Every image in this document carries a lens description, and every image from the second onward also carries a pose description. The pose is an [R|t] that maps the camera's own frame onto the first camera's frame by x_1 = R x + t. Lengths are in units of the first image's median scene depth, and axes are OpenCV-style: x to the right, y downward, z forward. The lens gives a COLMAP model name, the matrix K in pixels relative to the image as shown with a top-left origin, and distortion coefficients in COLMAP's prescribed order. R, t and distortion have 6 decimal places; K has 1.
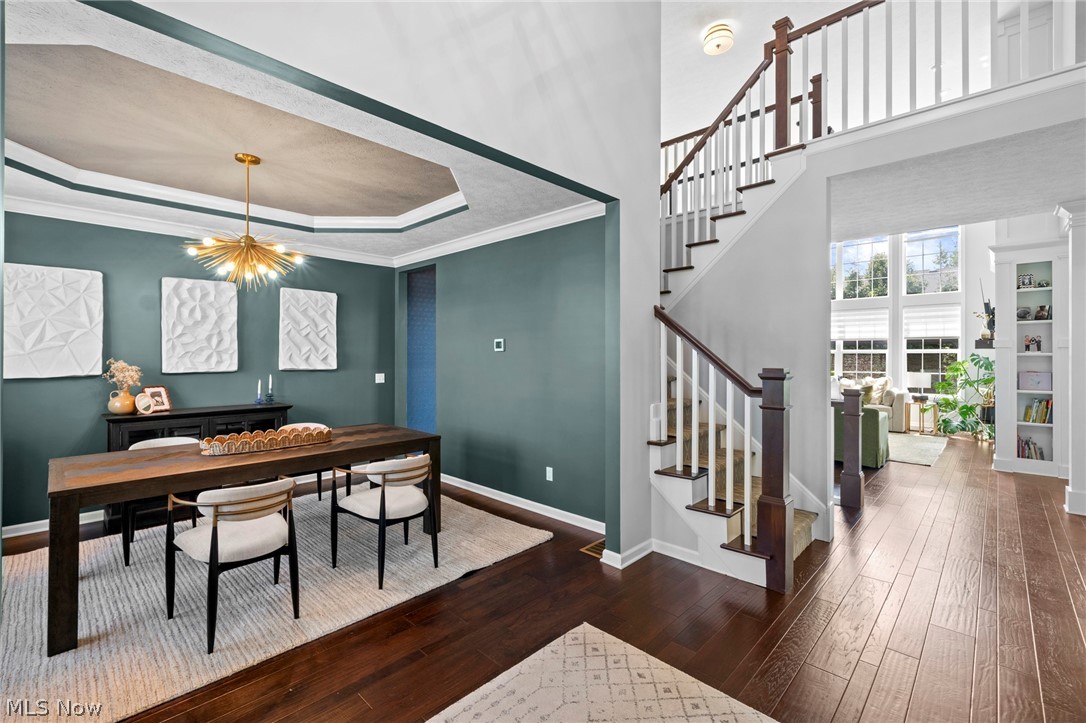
lens RADIAL K [[471.7, 0, 543.0], [0, 471.7, 361.5], [0, 0, 1]] dist [-0.001531, -0.000227]
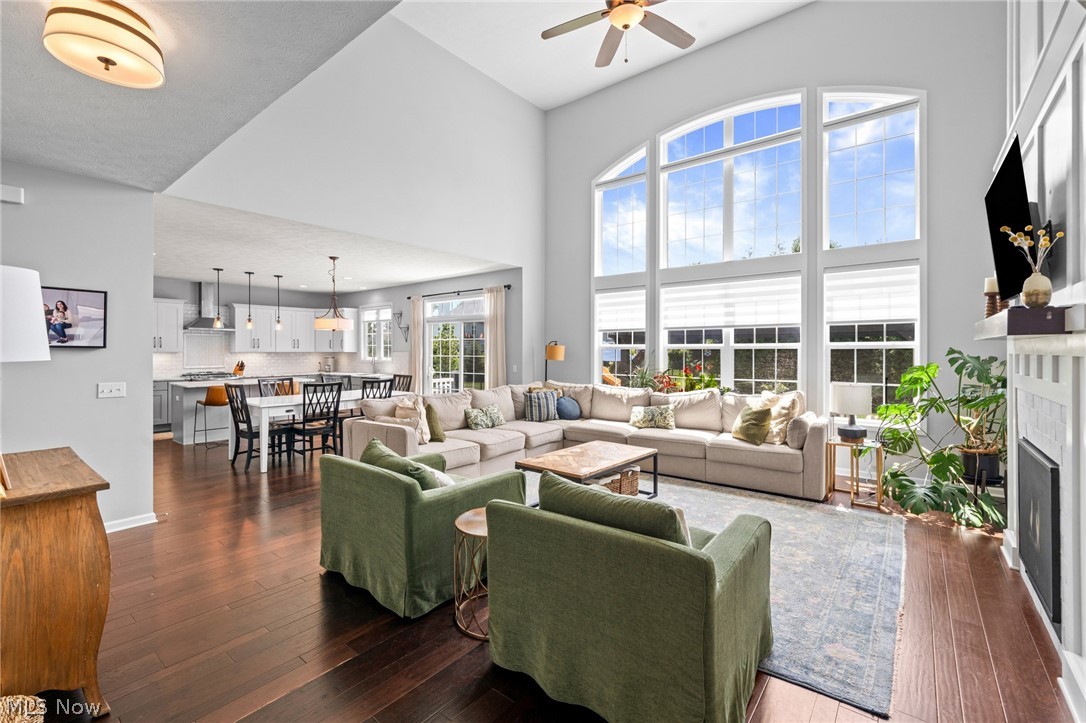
lens RADIAL K [[471.7, 0, 543.0], [0, 471.7, 361.5], [0, 0, 1]] dist [-0.001531, -0.000227]
pose [[0.994848, -0.004518, 0.101272, 0.368777], [0.004126, 0.999983, 0.004086, -0.005840], [-0.101289, -0.003647, 0.994850, 0.467957]]
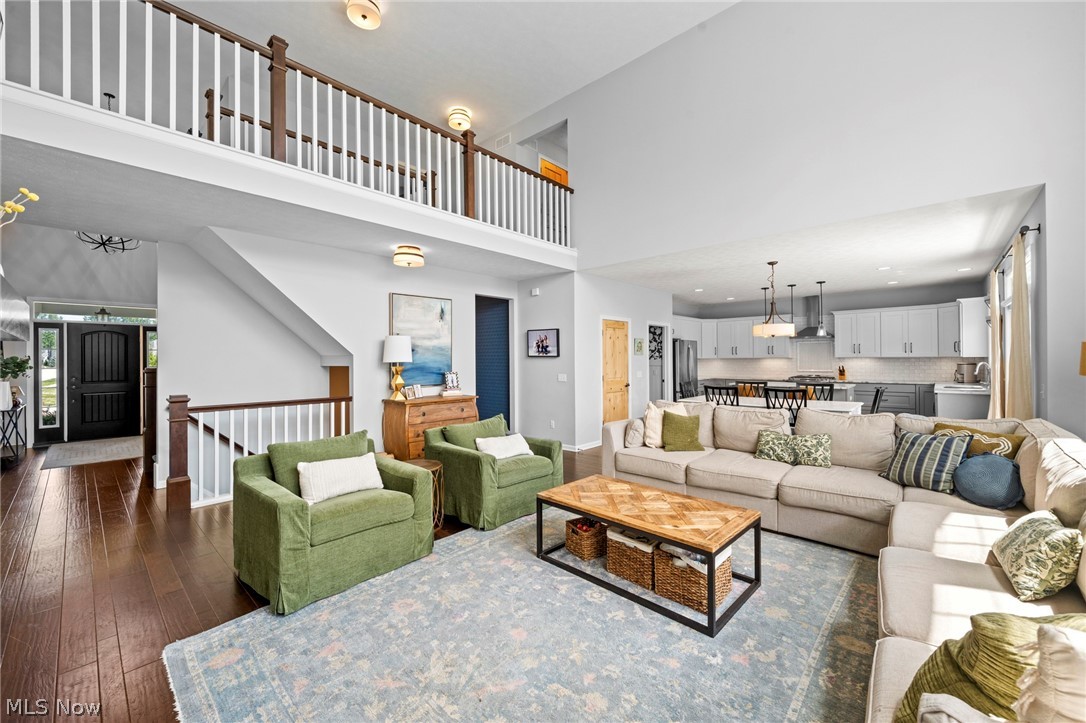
lens RADIAL K [[438.6, 0, 543.0], [0, 438.6, 361.5], [0, 0, 1]] dist [-0.000794, -0.000105]
pose [[0.012975, 0.005622, -0.999900, 0.787205], [-0.012026, 0.999913, 0.005466, -0.012726], [0.999843, 0.011954, 0.013042, 0.864184]]
